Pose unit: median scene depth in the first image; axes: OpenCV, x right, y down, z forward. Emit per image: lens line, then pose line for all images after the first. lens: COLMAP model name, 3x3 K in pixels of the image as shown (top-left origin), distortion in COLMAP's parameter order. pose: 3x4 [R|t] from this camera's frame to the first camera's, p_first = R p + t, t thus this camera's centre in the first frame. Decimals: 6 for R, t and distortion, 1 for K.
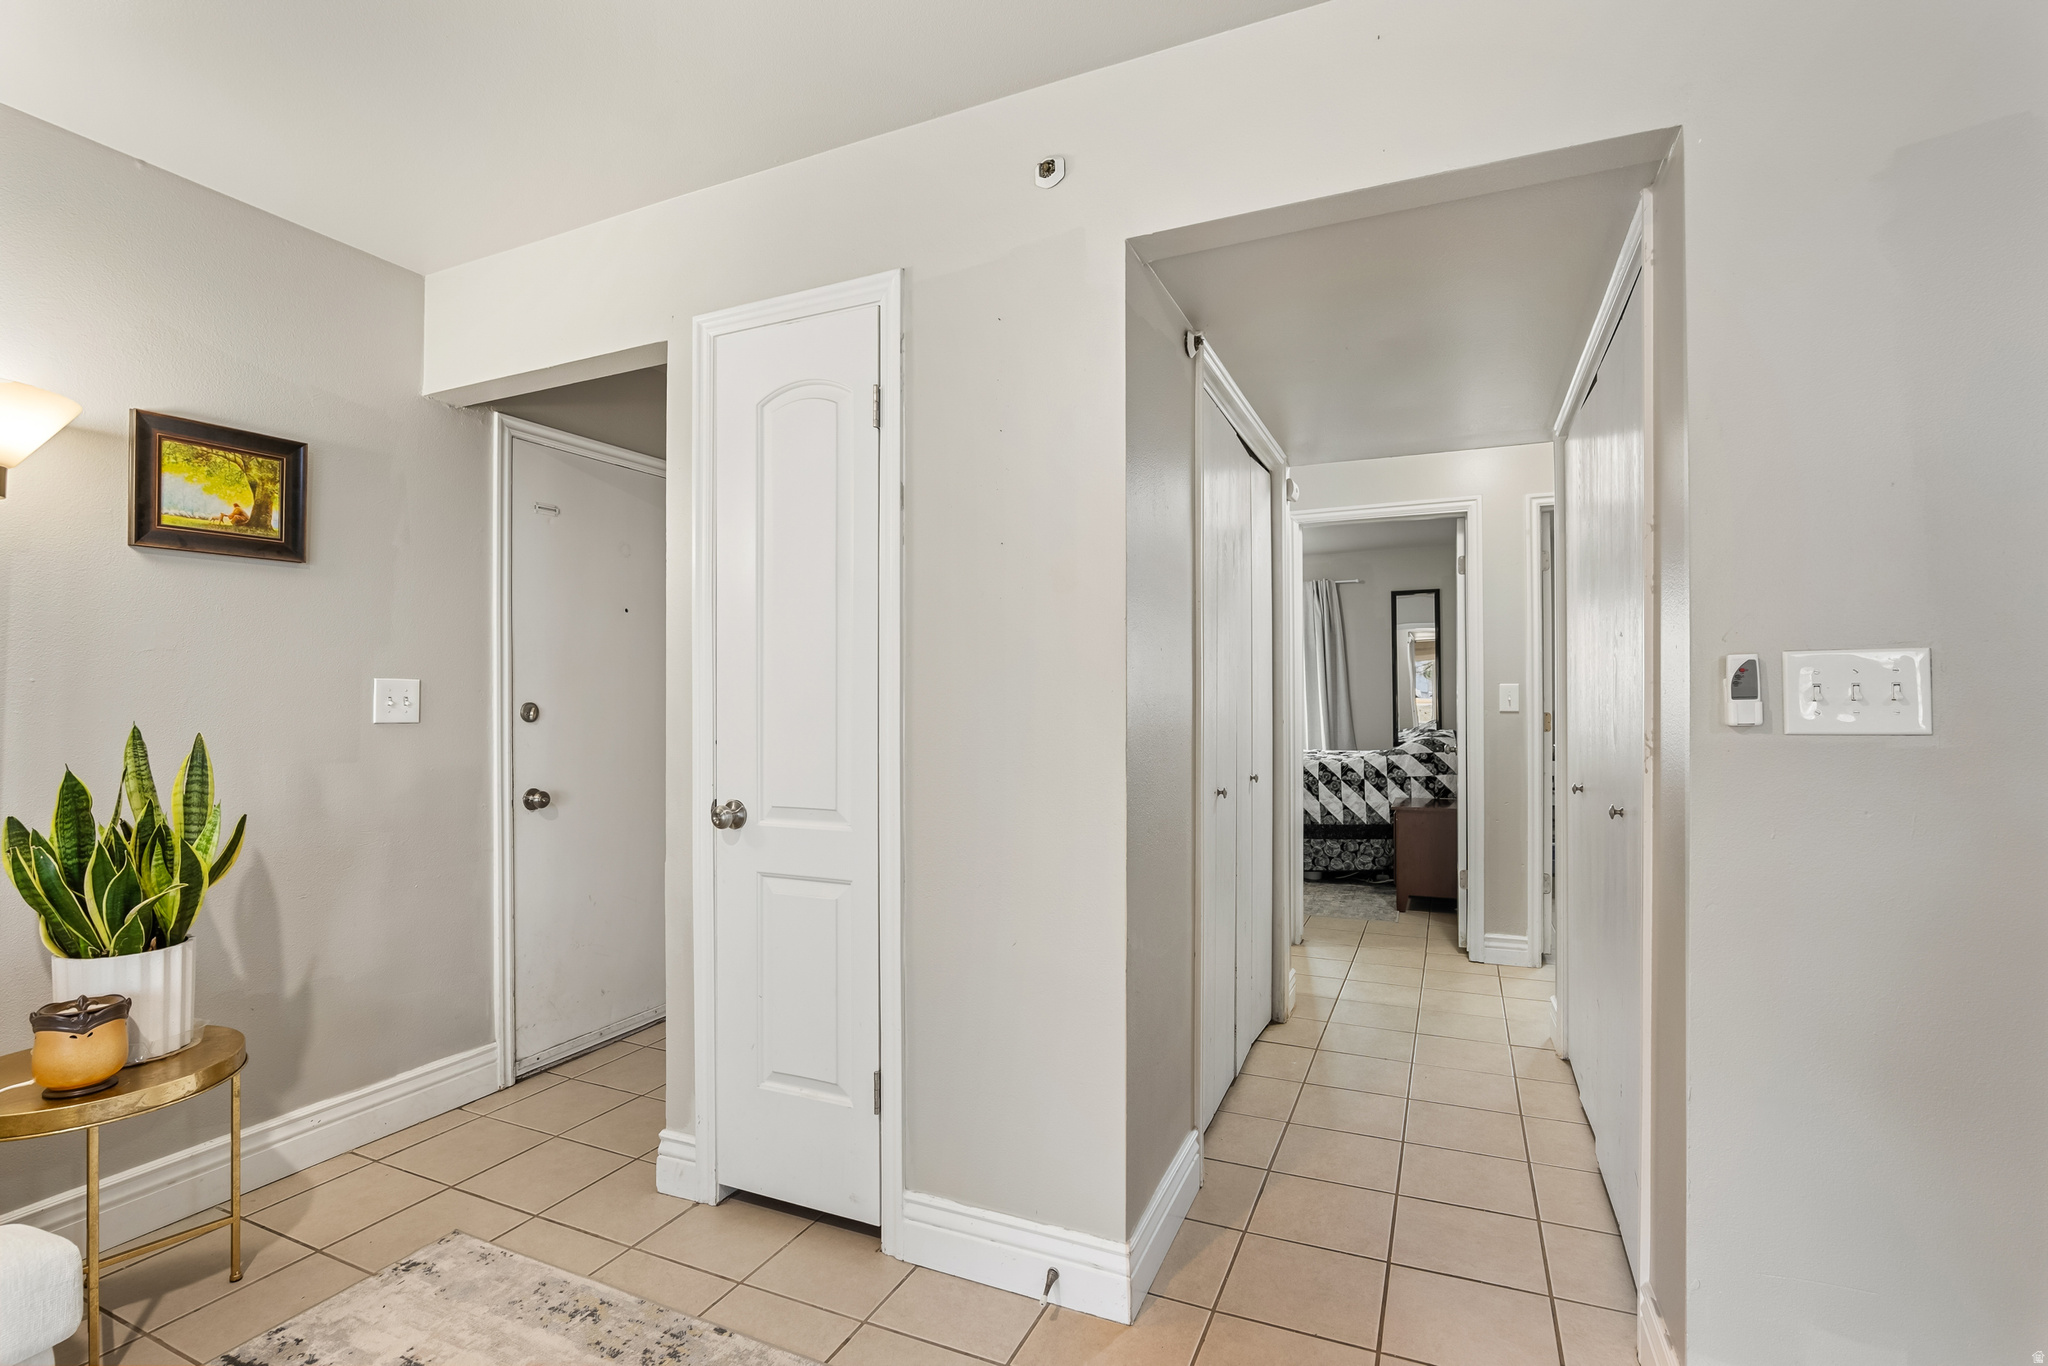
lens RADIAL K [[953.3, 0, 1027.7], [0, 953.3, 691.5], [0, 0, 1]] dist [-0.027828, 0.008100]
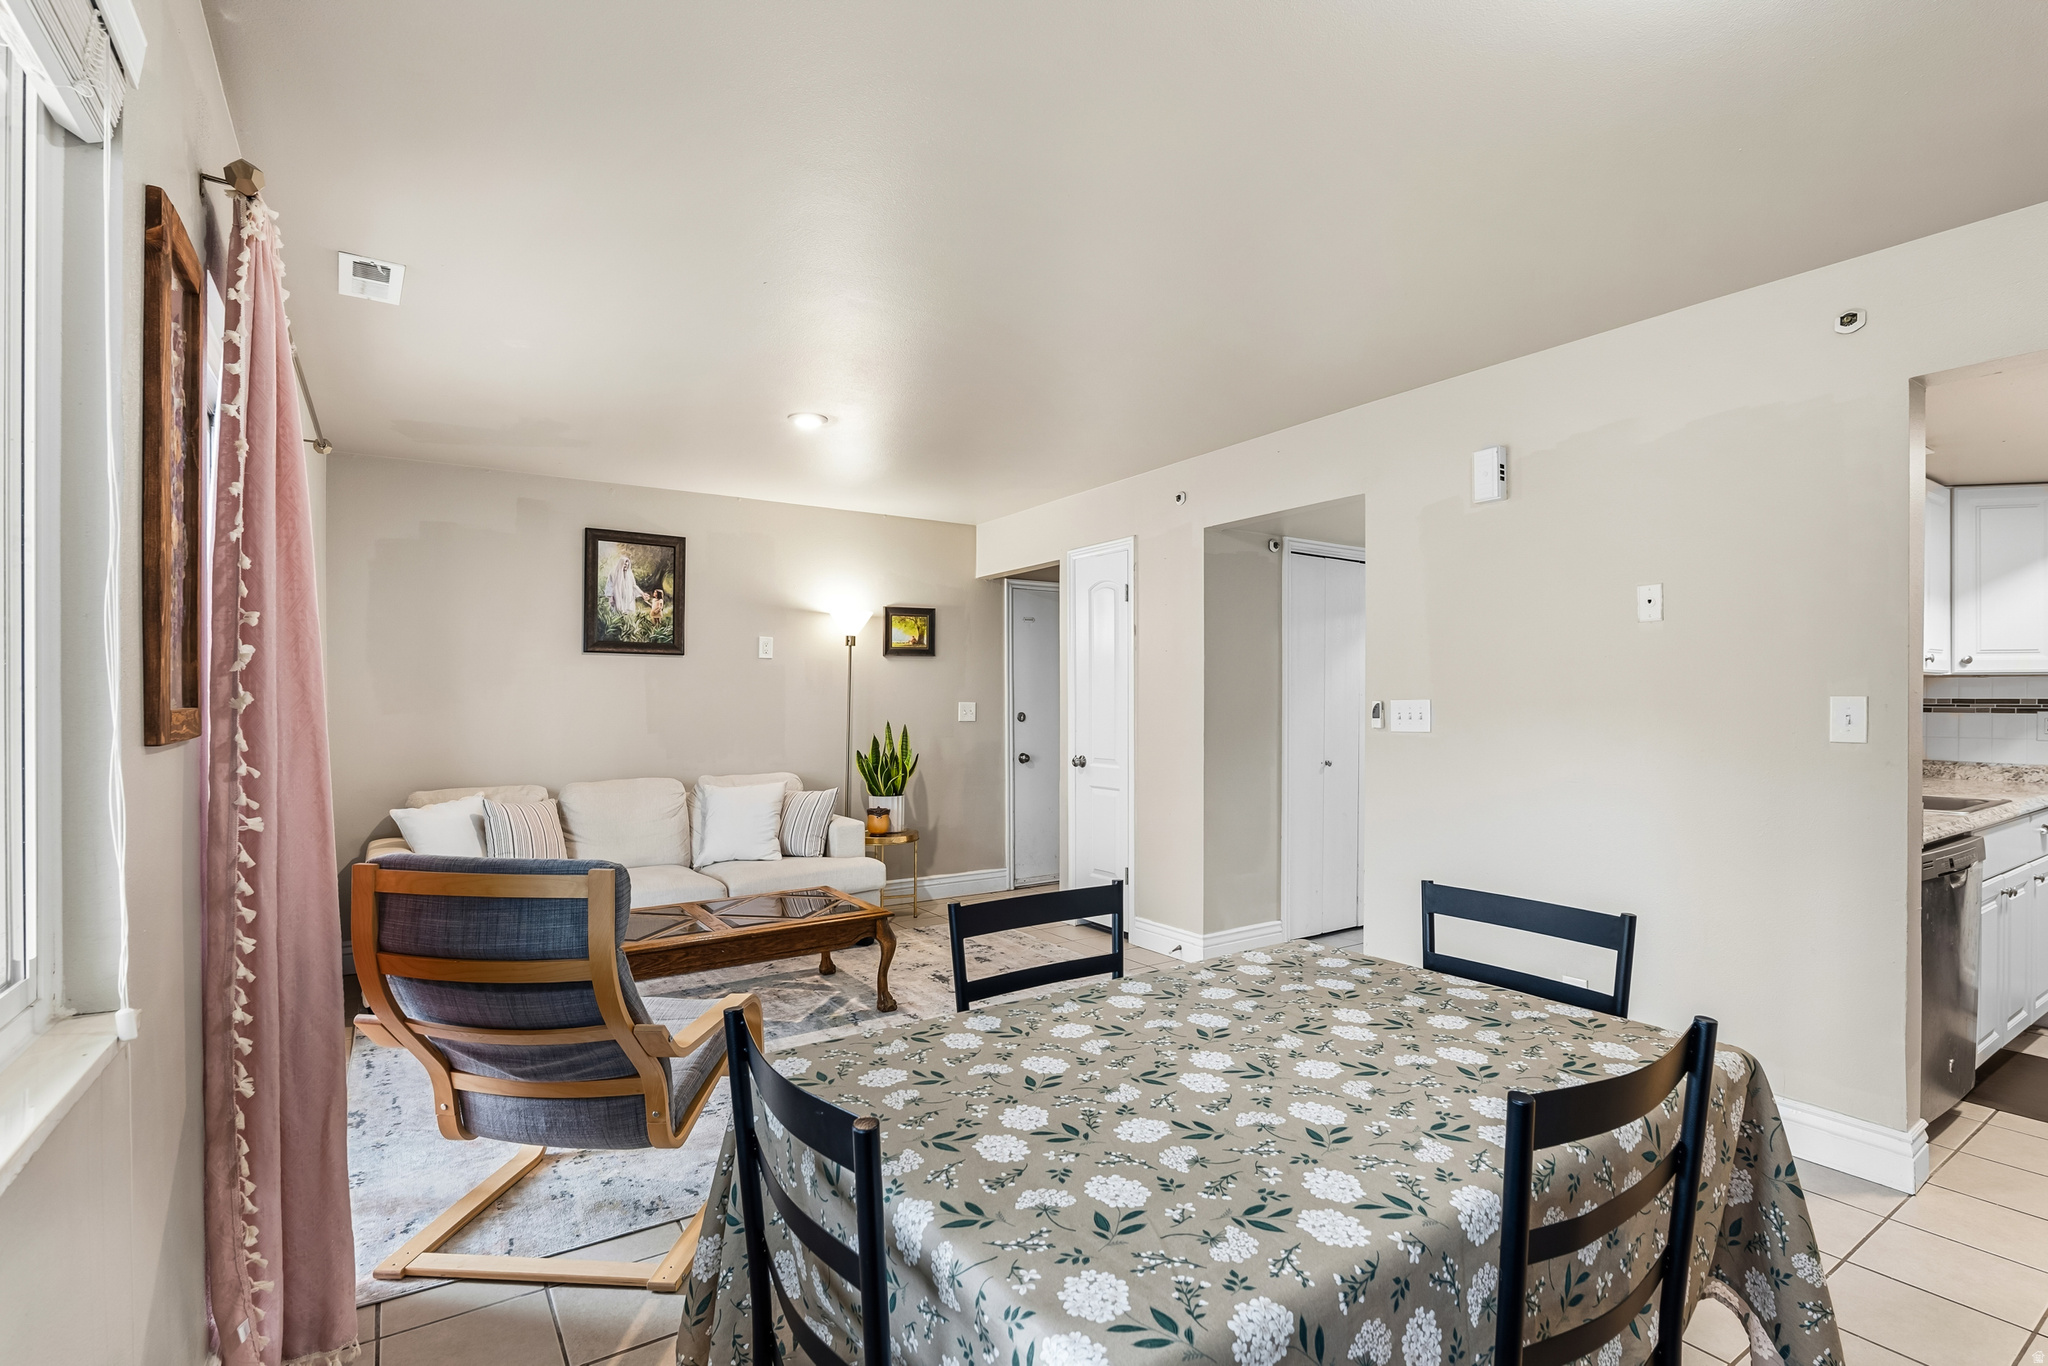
lens RADIAL K [[953.3, 0, 1022.9], [0, 953.3, 709.0], [0, 0, 1]] dist [-0.027828, 0.008100]
pose [[0.846679, 0.005414, -0.532077, 0.965494], [0.002496, 0.999897, 0.014145, -0.041431], [0.532099, -0.013304, 0.846578, -1.268453]]
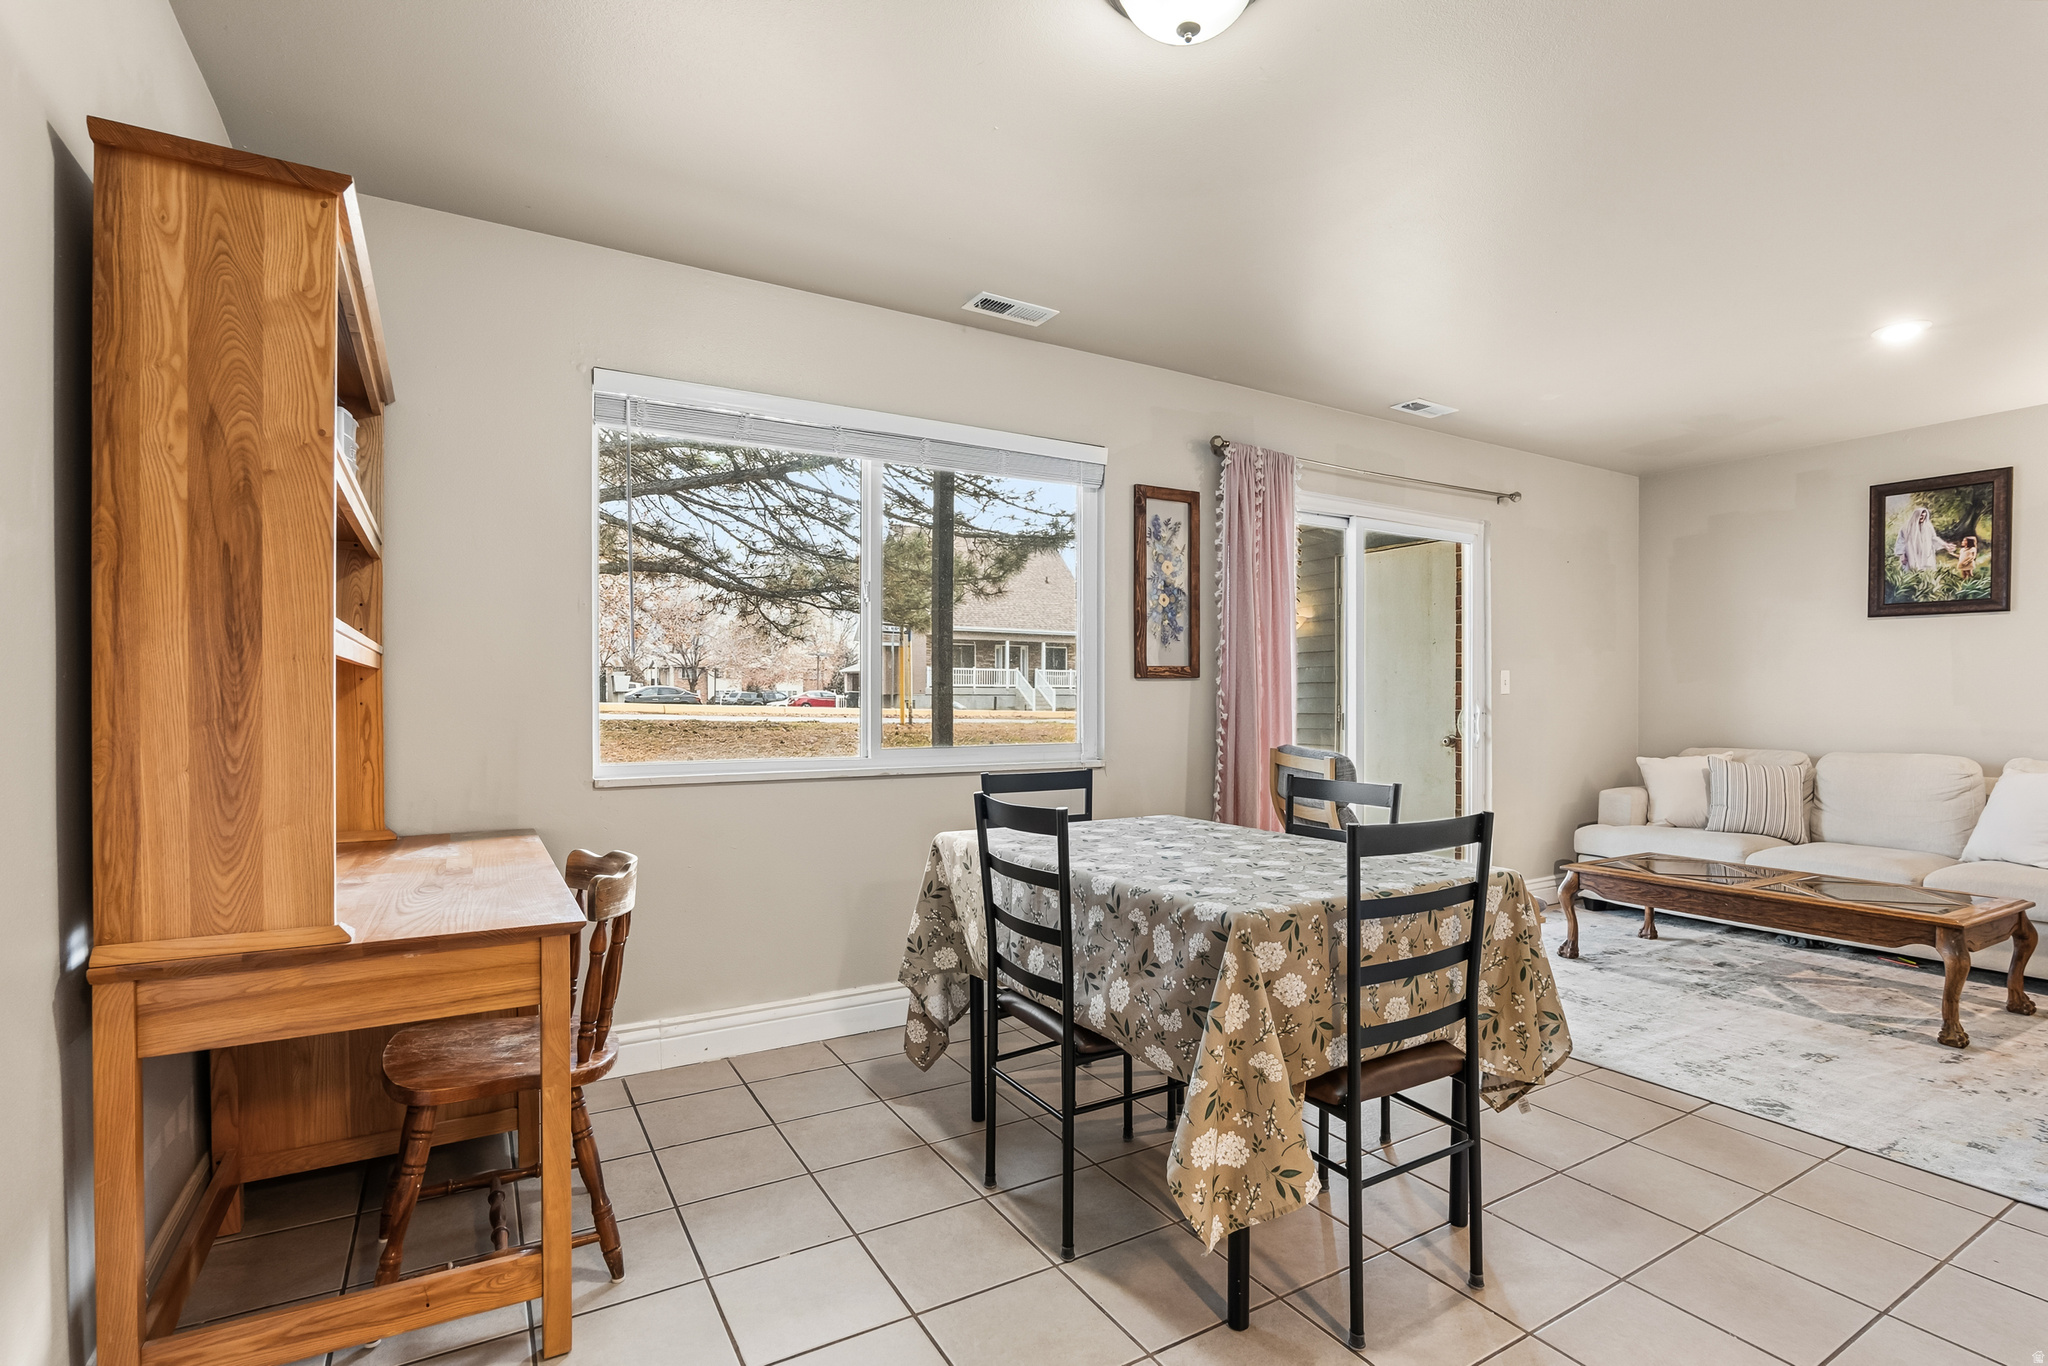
lens RADIAL K [[953.3, 0, 1035.6], [0, 953.3, 707.1], [0, 0, 1]] dist [-0.027828, 0.008100]
pose [[-0.573607, 0.013962, -0.819012, 1.813543], [0.004217, 0.999892, 0.014092, 0.026616], [0.819120, 0.004630, -0.573604, -0.099608]]
